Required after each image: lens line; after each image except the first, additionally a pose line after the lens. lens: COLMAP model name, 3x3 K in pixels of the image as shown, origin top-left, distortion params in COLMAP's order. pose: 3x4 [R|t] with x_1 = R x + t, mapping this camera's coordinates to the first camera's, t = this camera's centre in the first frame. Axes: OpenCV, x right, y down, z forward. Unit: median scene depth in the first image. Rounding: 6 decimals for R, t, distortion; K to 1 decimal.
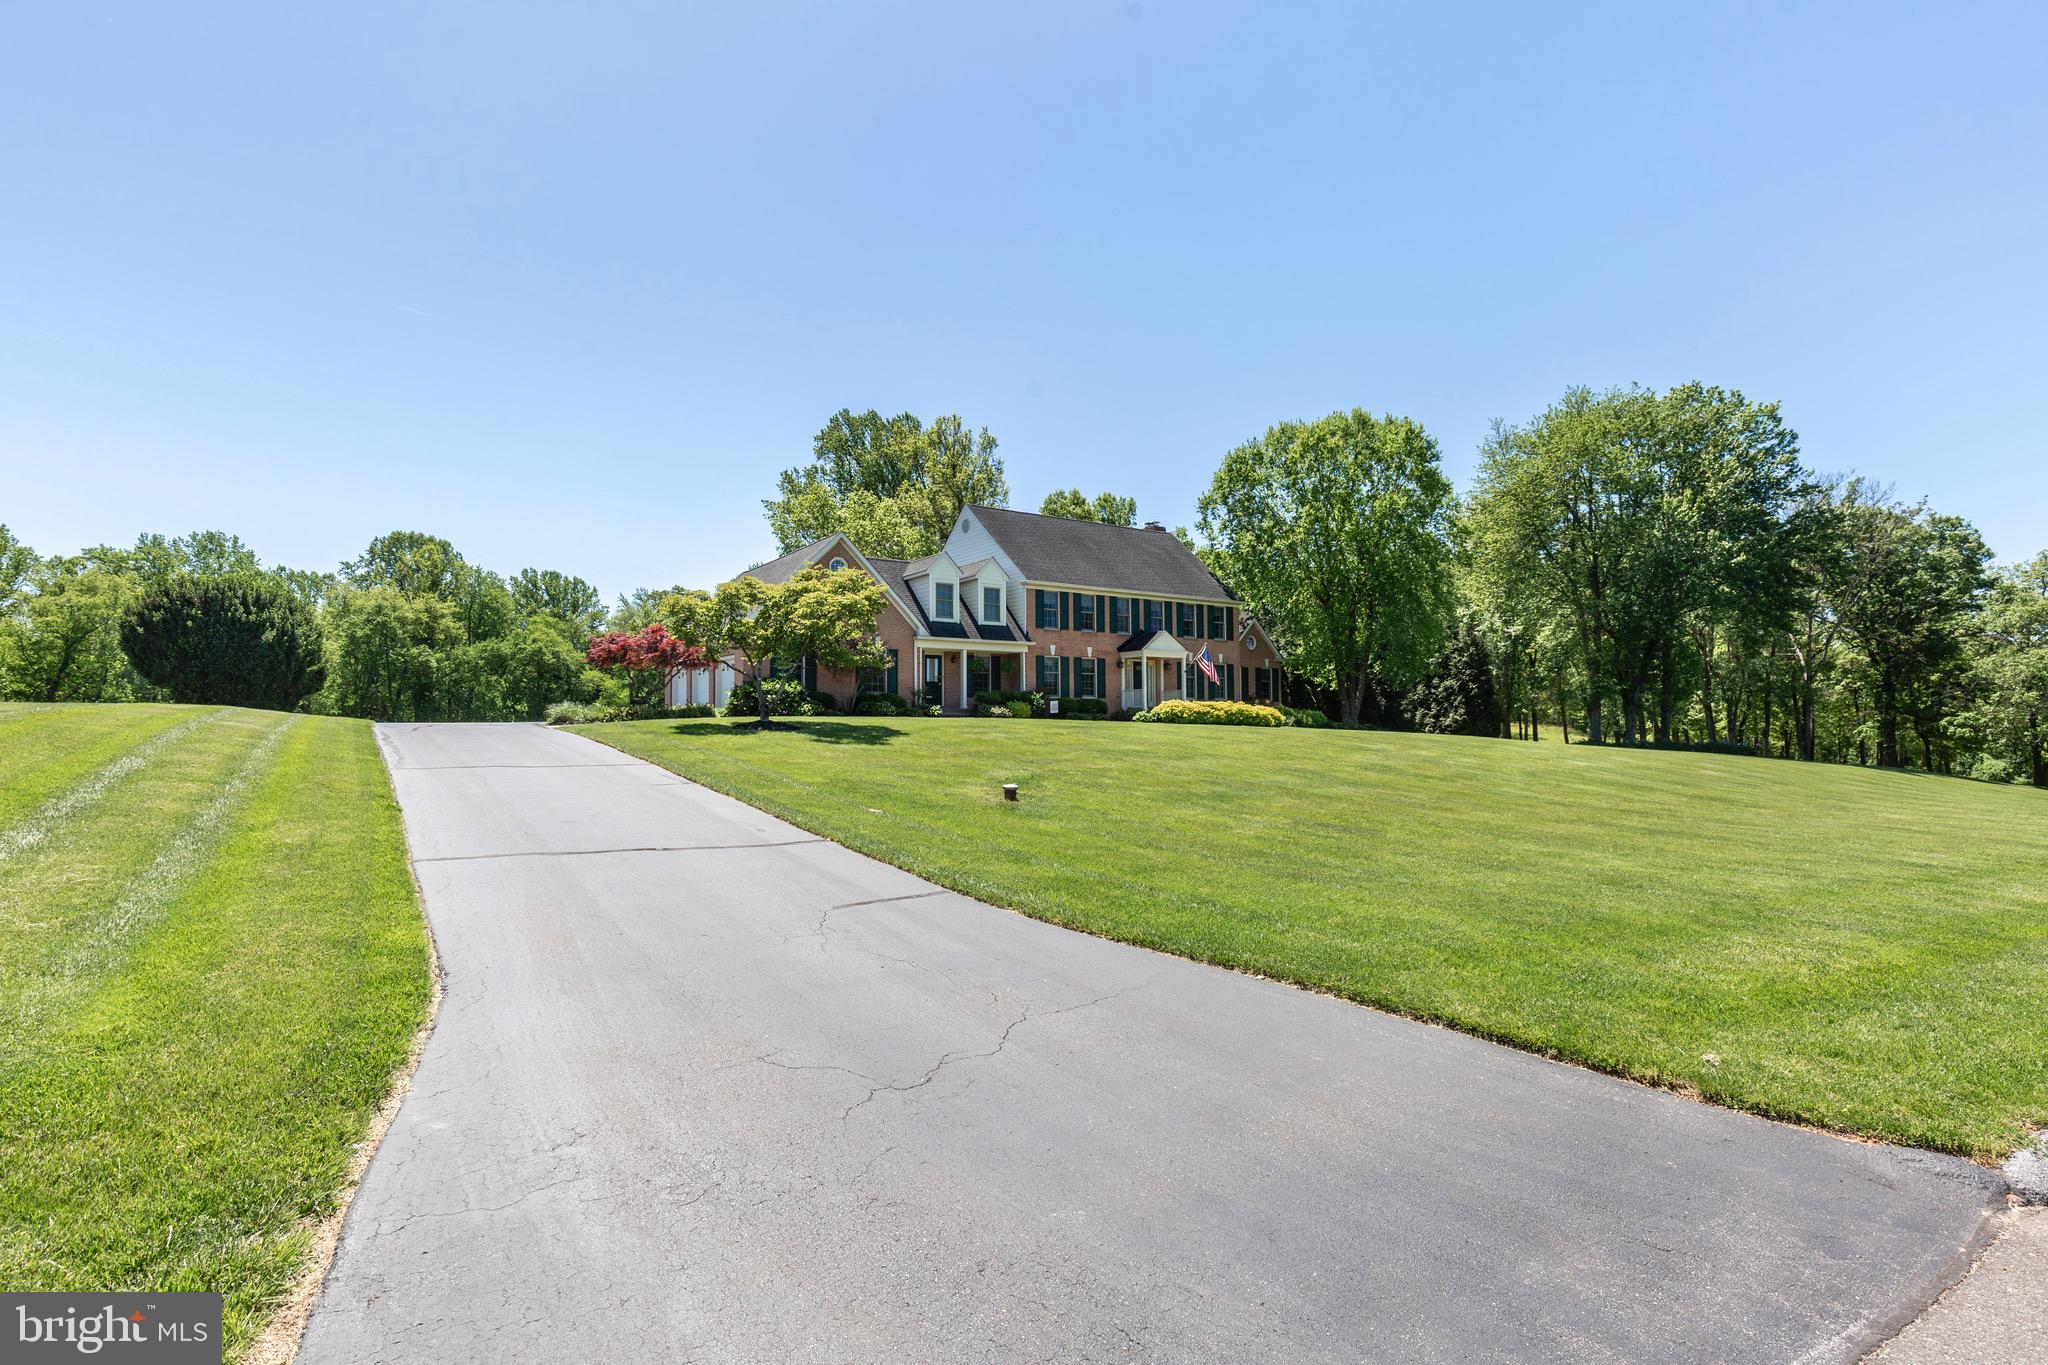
lens RADIAL K [[962.9, 0, 1016.9], [0, 962.9, 715.9], [0, 0, 1]] dist [-0.003092, -0.000515]
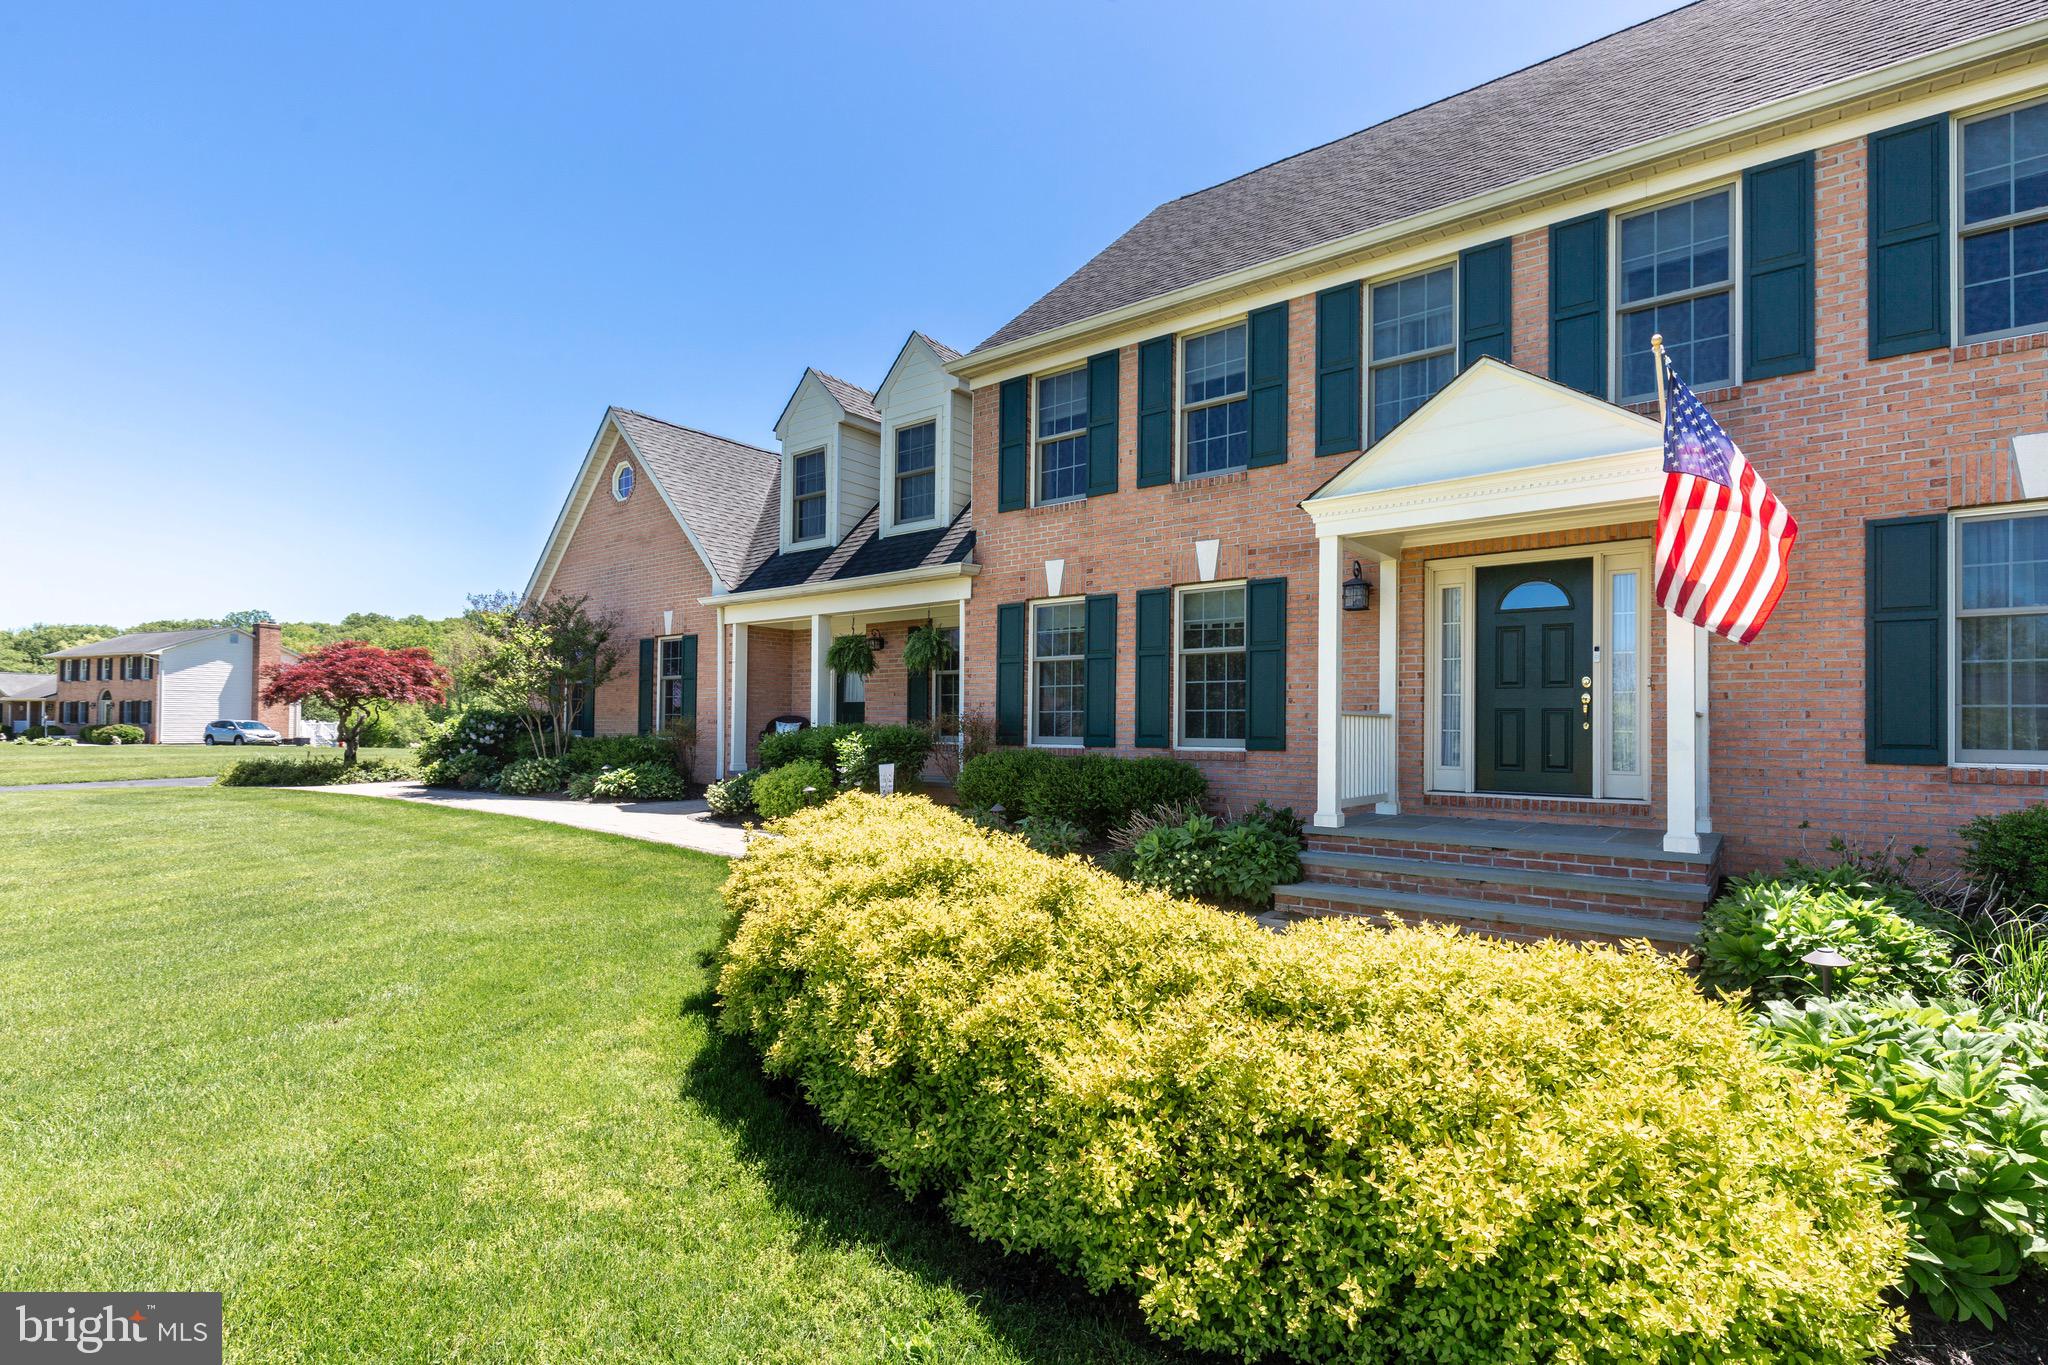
lens RADIAL K [[926.8, 0, 1016.4], [0, 926.8, 707.5], [0, 0, 1]] dist [0.001841, 0.000441]
pose [[0.319937, -0.014937, -0.947321, 0.265562], [-0.000193, 0.999875, -0.015831, -0.024256], [0.947439, 0.005248, 0.319894, 0.833445]]
